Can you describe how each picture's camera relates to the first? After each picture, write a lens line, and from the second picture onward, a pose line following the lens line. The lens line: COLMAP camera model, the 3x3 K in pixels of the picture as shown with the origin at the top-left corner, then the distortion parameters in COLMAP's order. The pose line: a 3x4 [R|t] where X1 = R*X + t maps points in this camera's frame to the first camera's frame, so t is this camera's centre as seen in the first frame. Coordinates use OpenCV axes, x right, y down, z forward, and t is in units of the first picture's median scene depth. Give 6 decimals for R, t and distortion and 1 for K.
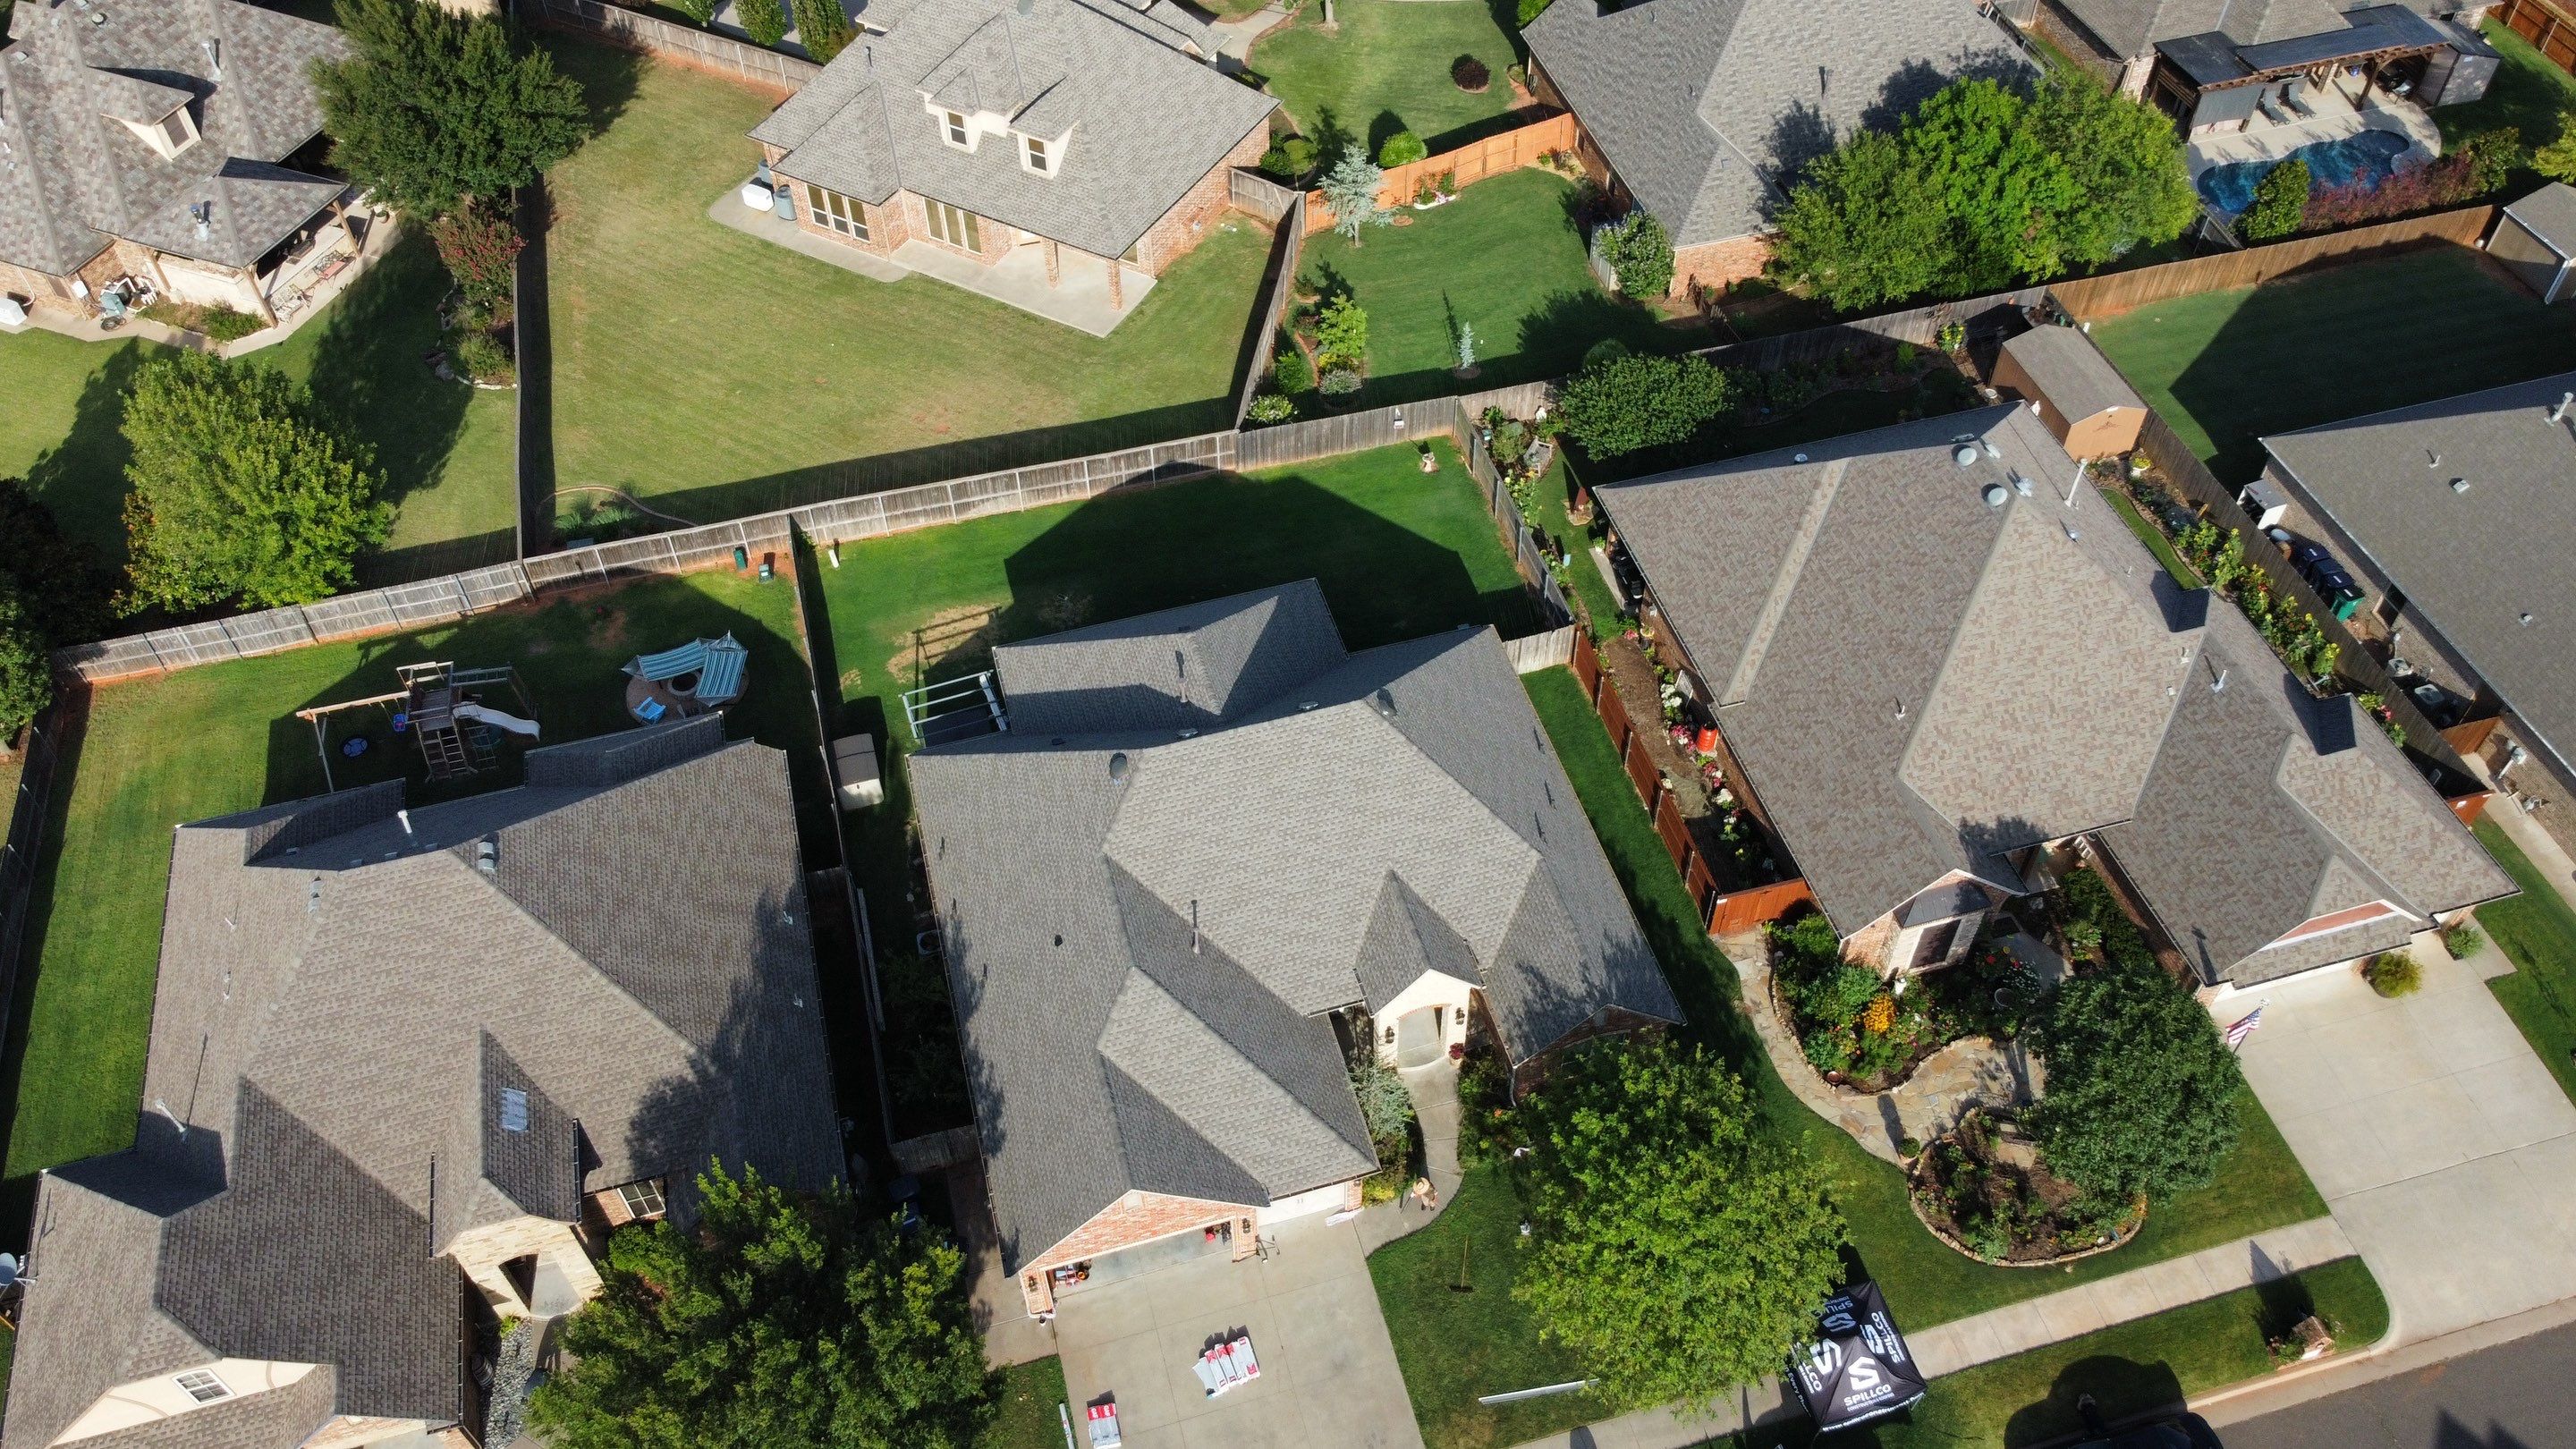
lens RADIAL K [[1964.4, 0, 1281.4], [0, 1964.4, 727.3], [0, 0, 1]] dist [-0.009859, 0.009466]
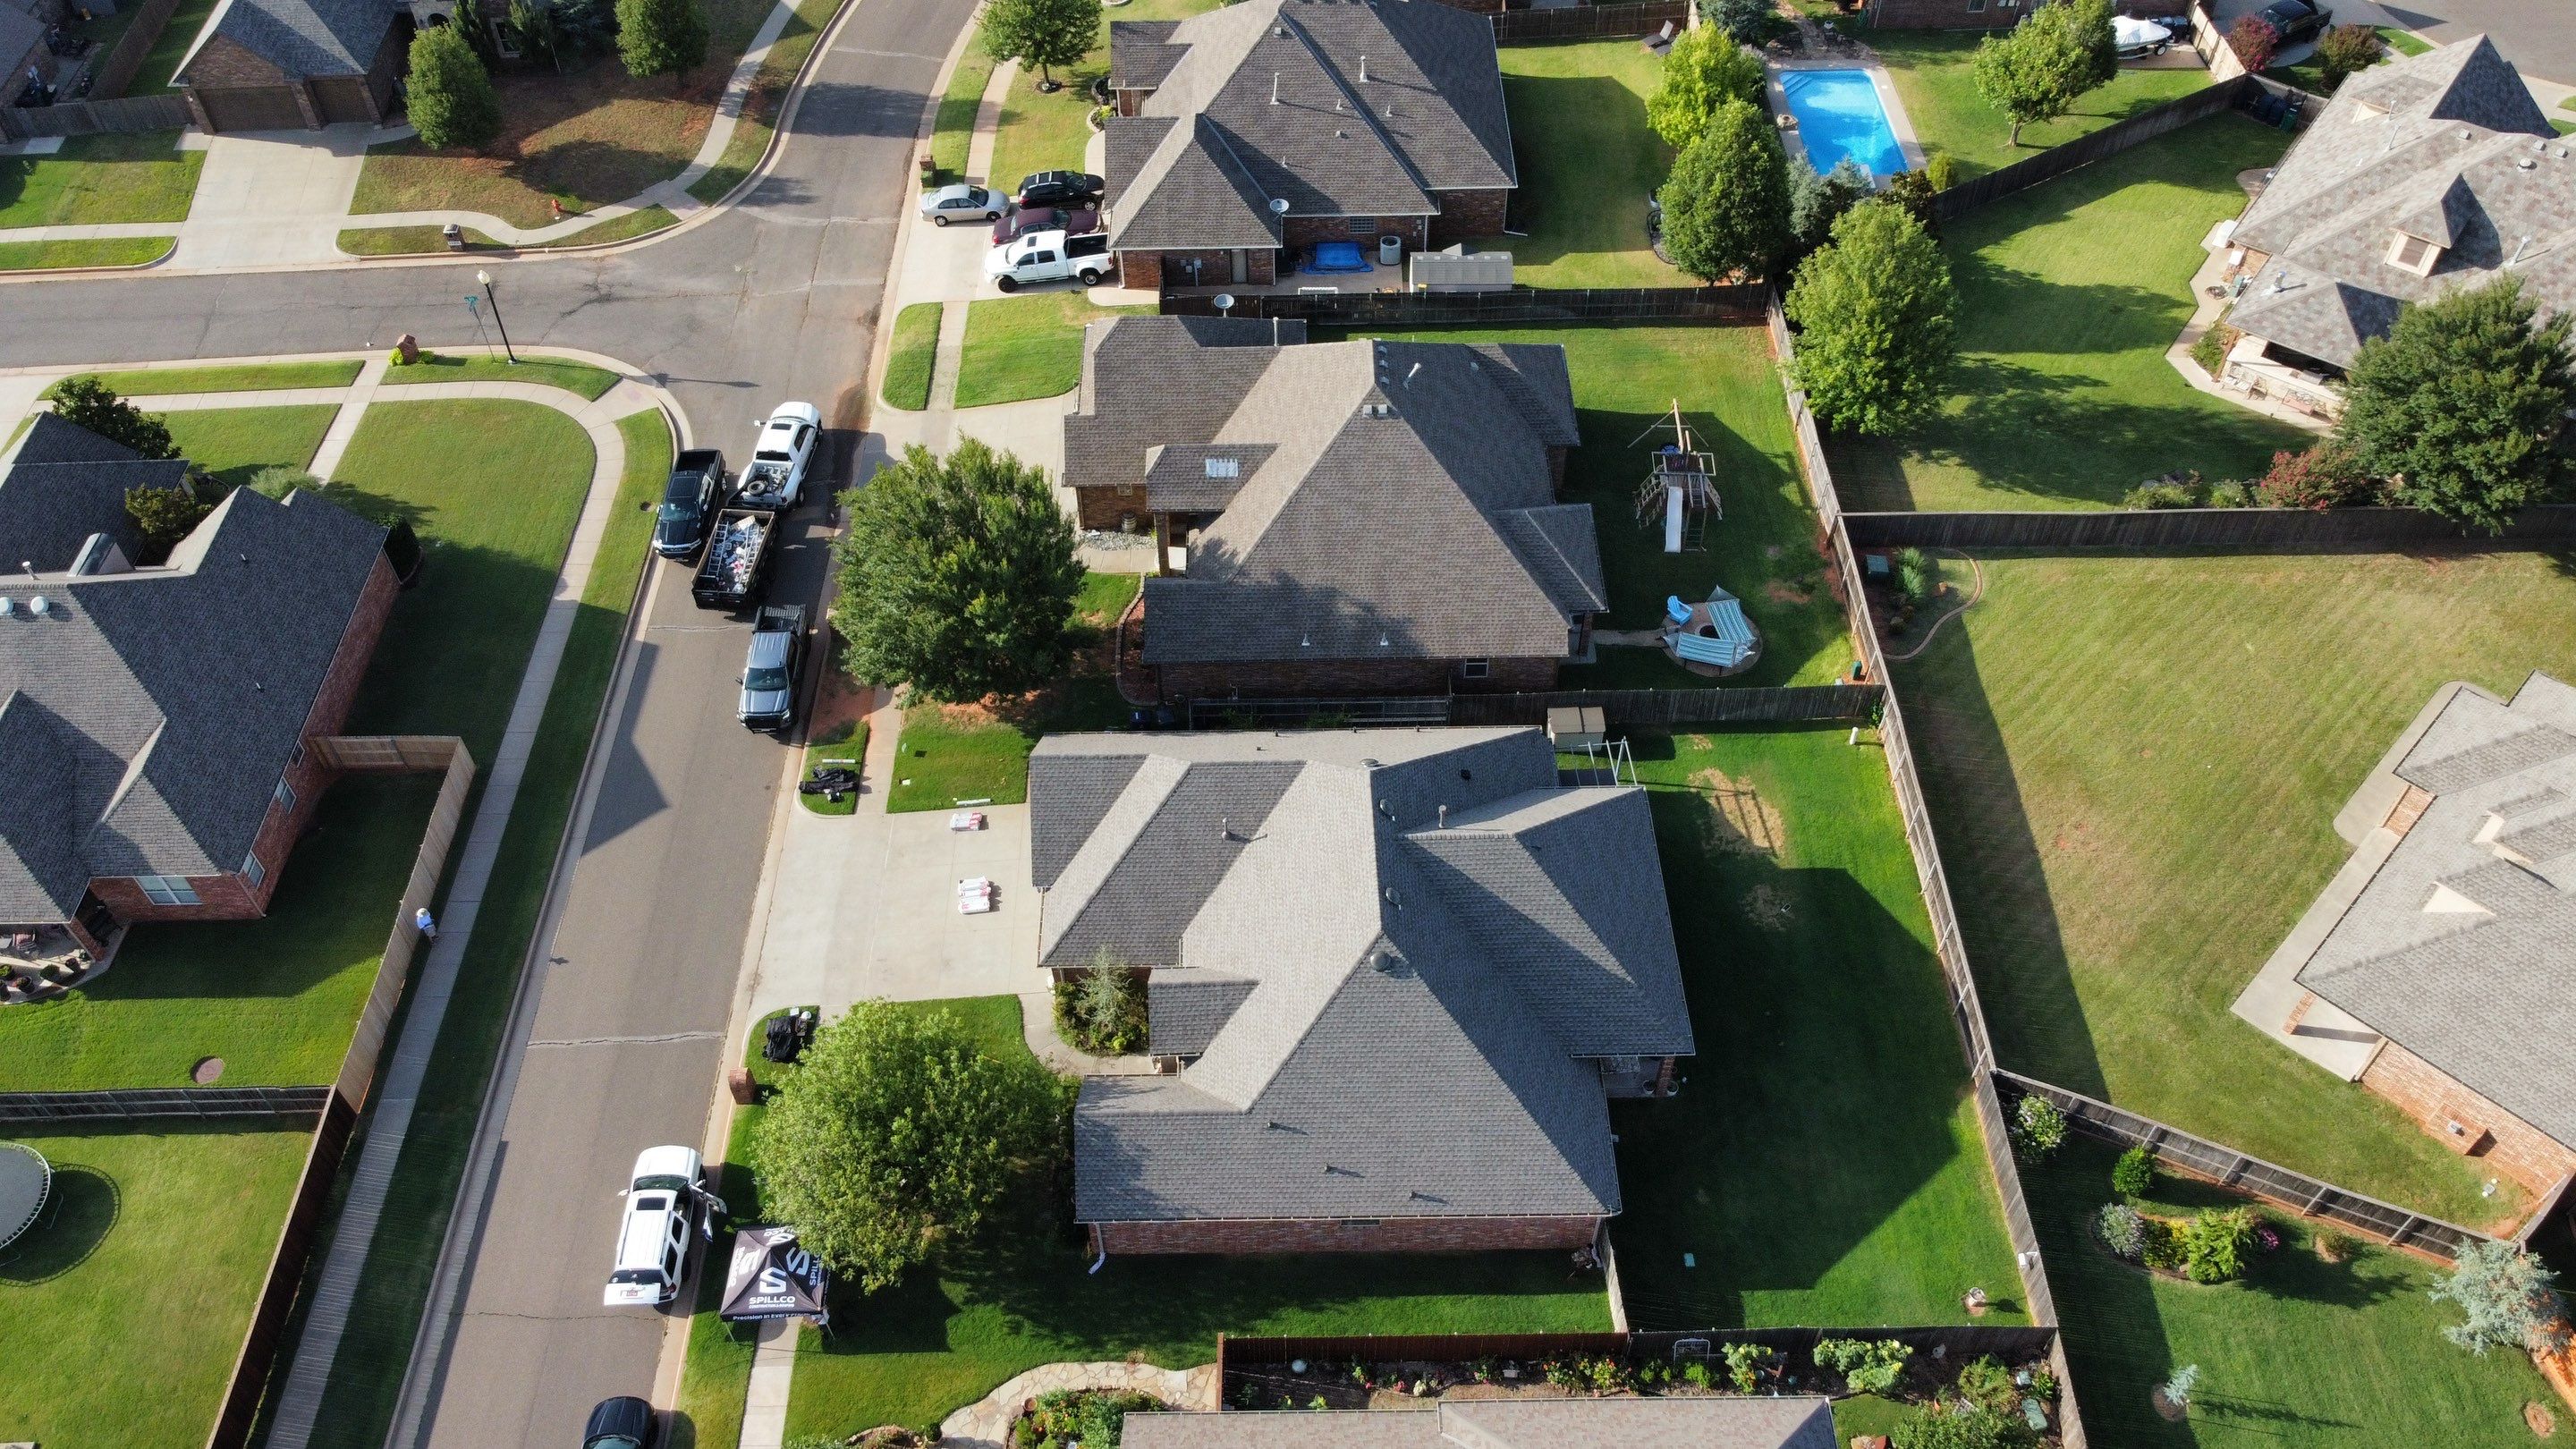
lens RADIAL K [[1964.4, 0, 1286.3], [0, 1964.4, 726.7], [0, 0, 1]] dist [-0.009859, 0.009466]
pose [[-0.250681, 0.742703, -0.620928, 0.482277], [-0.715575, 0.289835, 0.635569, -0.522479], [0.652006, 0.603646, 0.458803, 0.308631]]
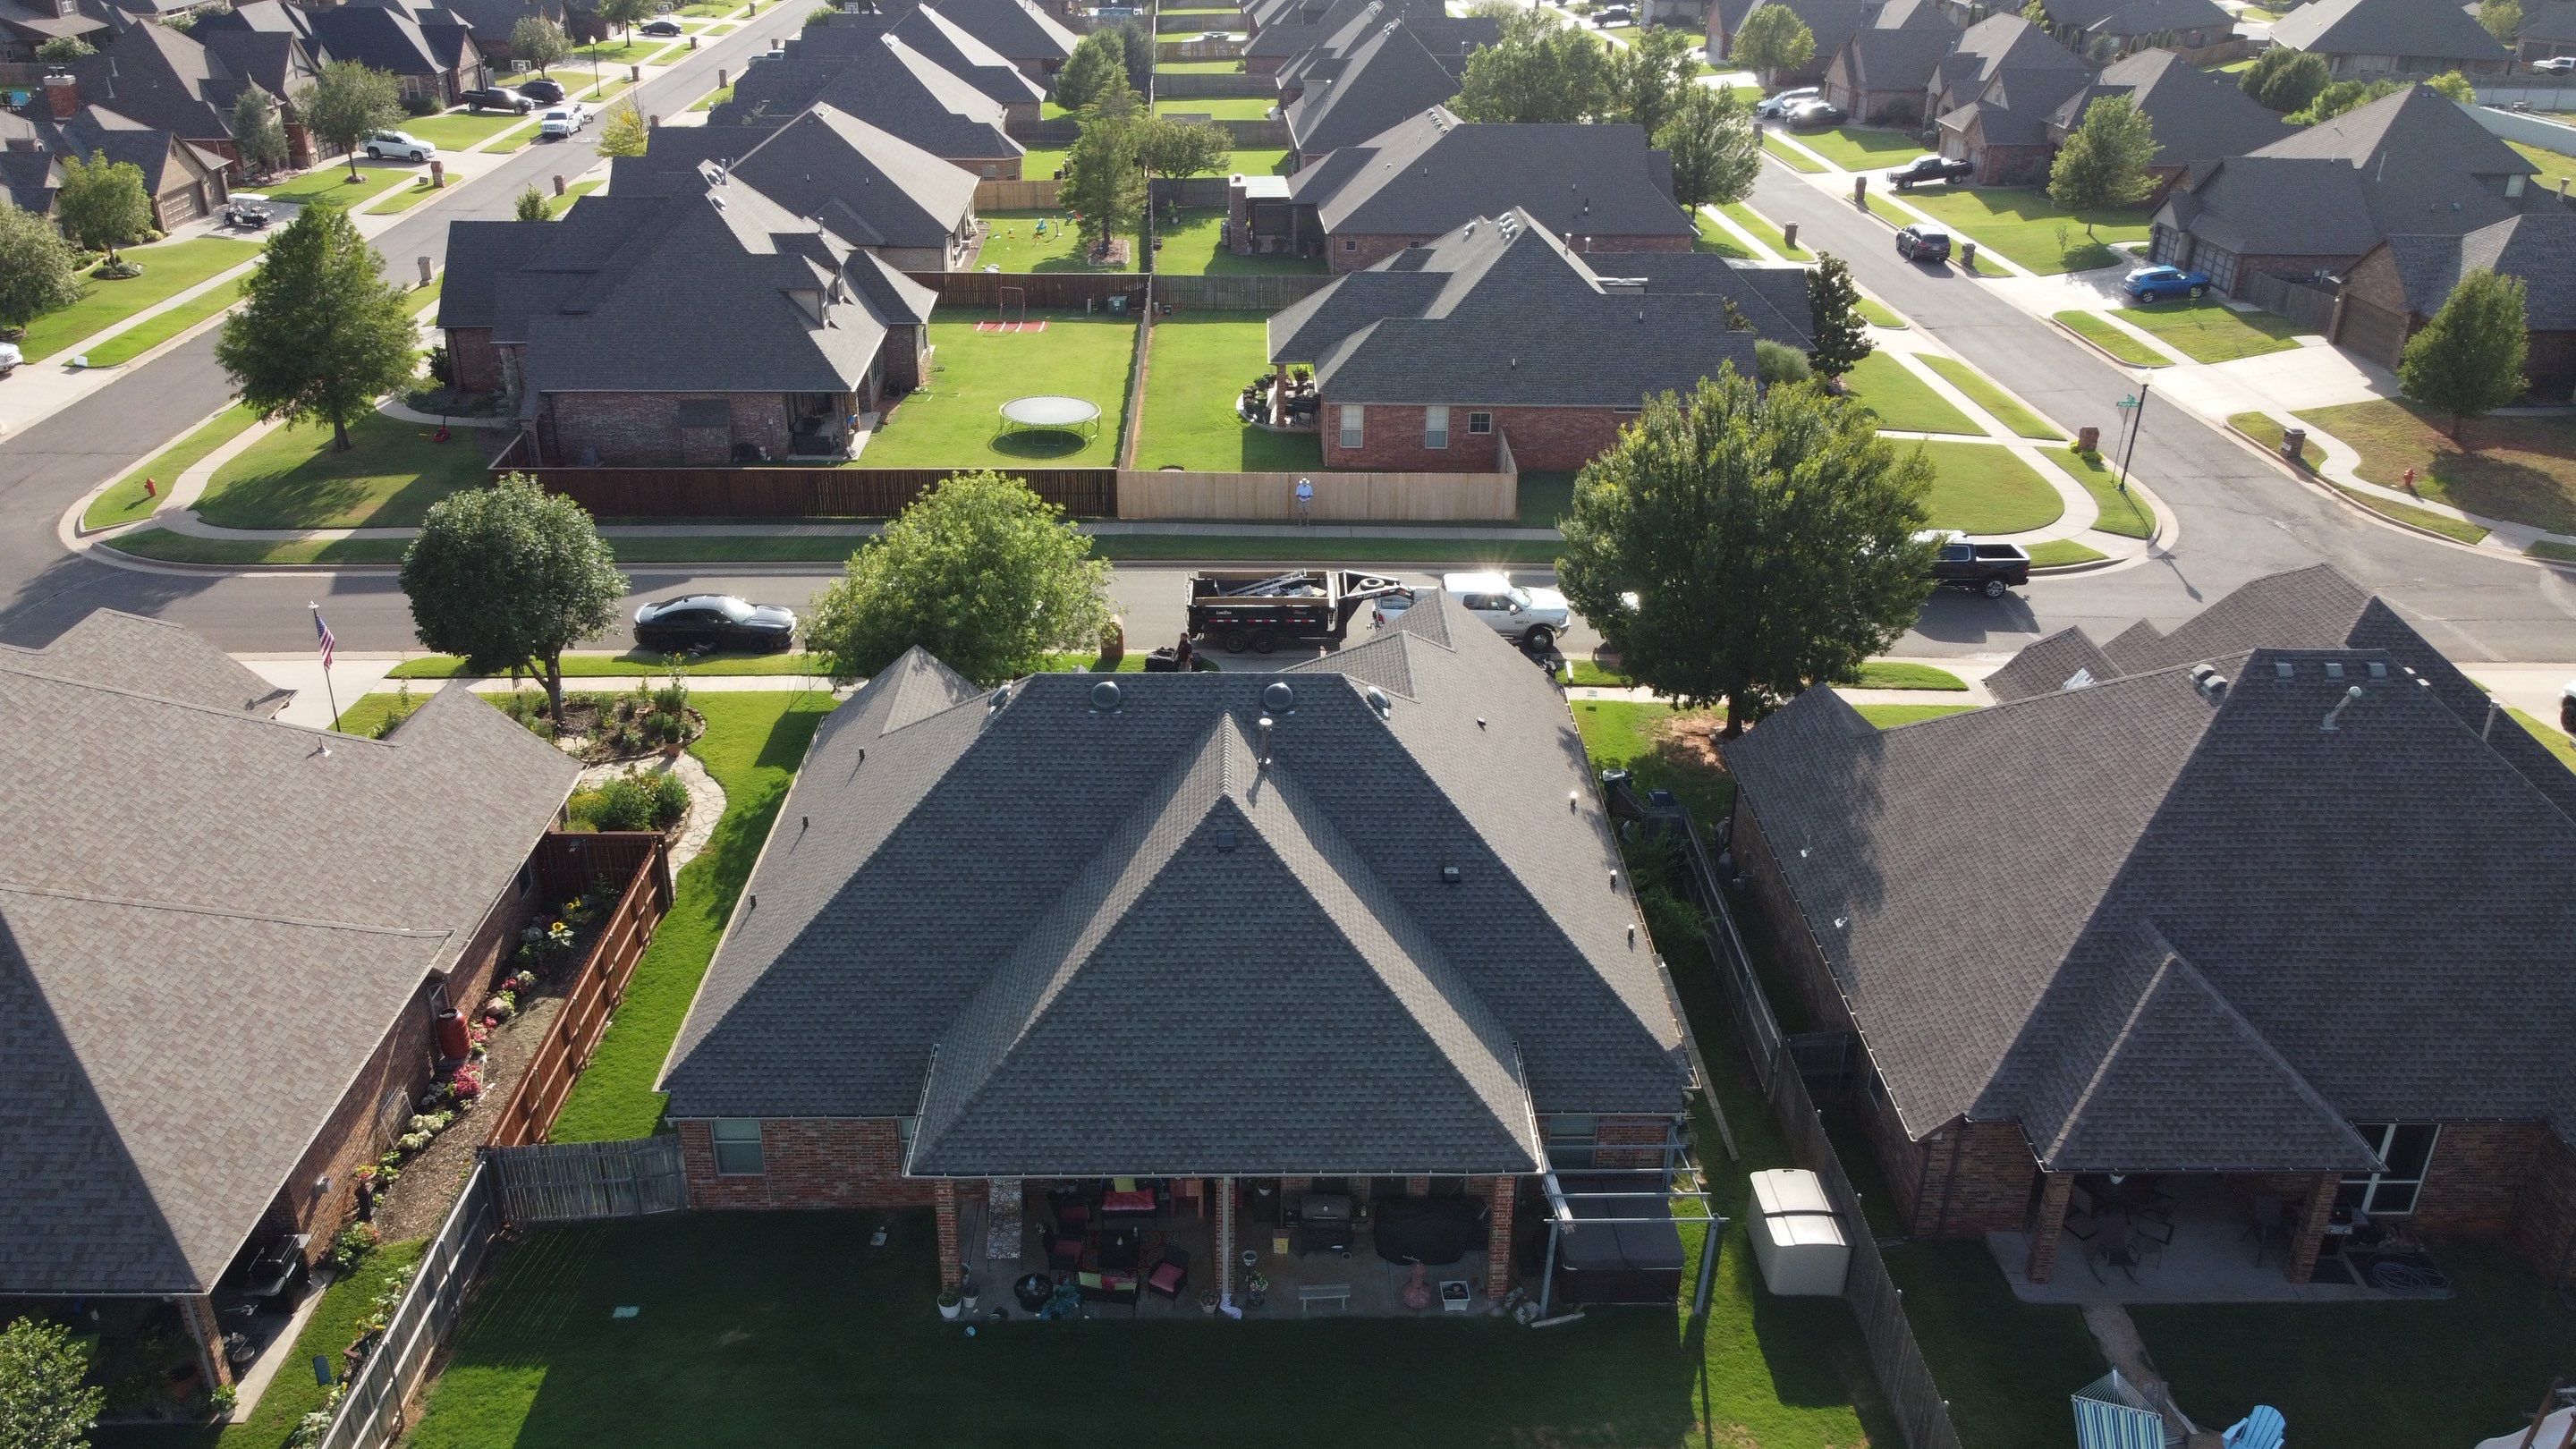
lens RADIAL K [[1964.4, 0, 1289.3], [0, 1964.4, 716.8], [0, 0, 1]] dist [-0.009859, 0.009466]
pose [[-0.970428, -0.095061, 0.221887, -0.158952], [0.187372, 0.282890, 0.940673, -0.516029], [-0.152191, 0.954430, -0.256712, 0.899800]]
